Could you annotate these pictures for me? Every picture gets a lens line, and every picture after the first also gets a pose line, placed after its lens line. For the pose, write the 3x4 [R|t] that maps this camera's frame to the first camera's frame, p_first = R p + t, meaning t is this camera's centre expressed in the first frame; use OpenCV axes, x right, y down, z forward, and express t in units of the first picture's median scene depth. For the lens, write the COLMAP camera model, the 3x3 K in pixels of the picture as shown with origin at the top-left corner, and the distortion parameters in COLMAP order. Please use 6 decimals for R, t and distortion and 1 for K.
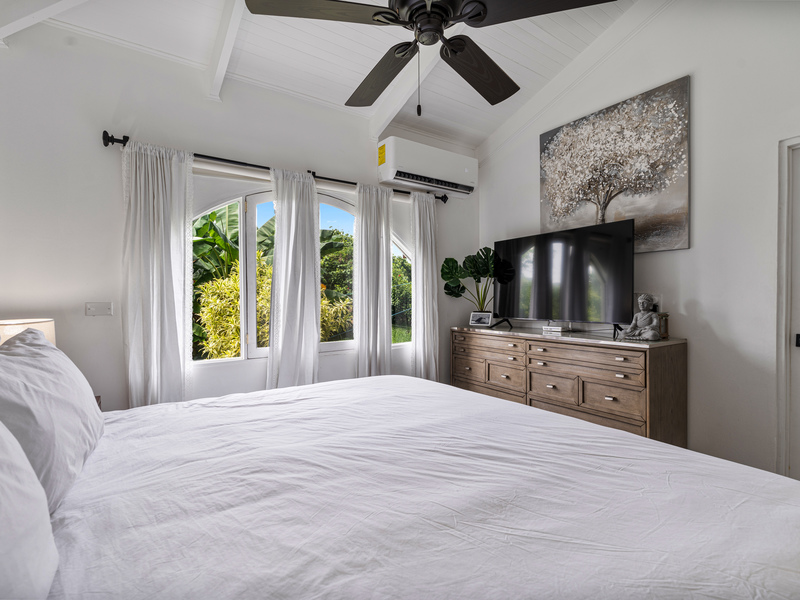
lens RADIAL K [[383.8, 0, 400.0], [0, 383.8, 300.0], [0, 0, 1]] dist [0.000707, 0.000040]
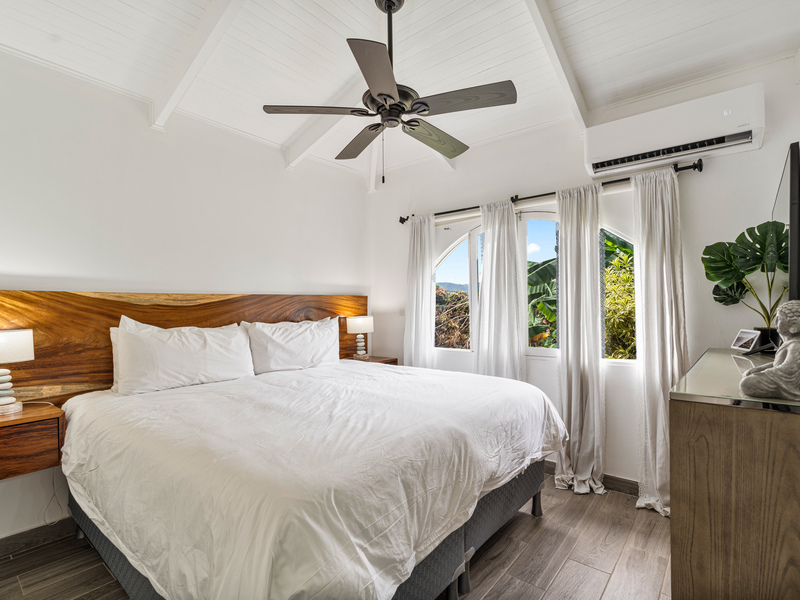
lens RADIAL K [[393.9, 0, 400.0], [0, 393.9, 300.0], [0, 0, 1]] dist [-0.003496, -0.000617]
pose [[0.300845, -0.012420, -0.953592, 0.730935], [-0.001269, 0.999909, -0.013424, -0.008324], [0.953672, 0.005249, 0.300802, 0.300588]]
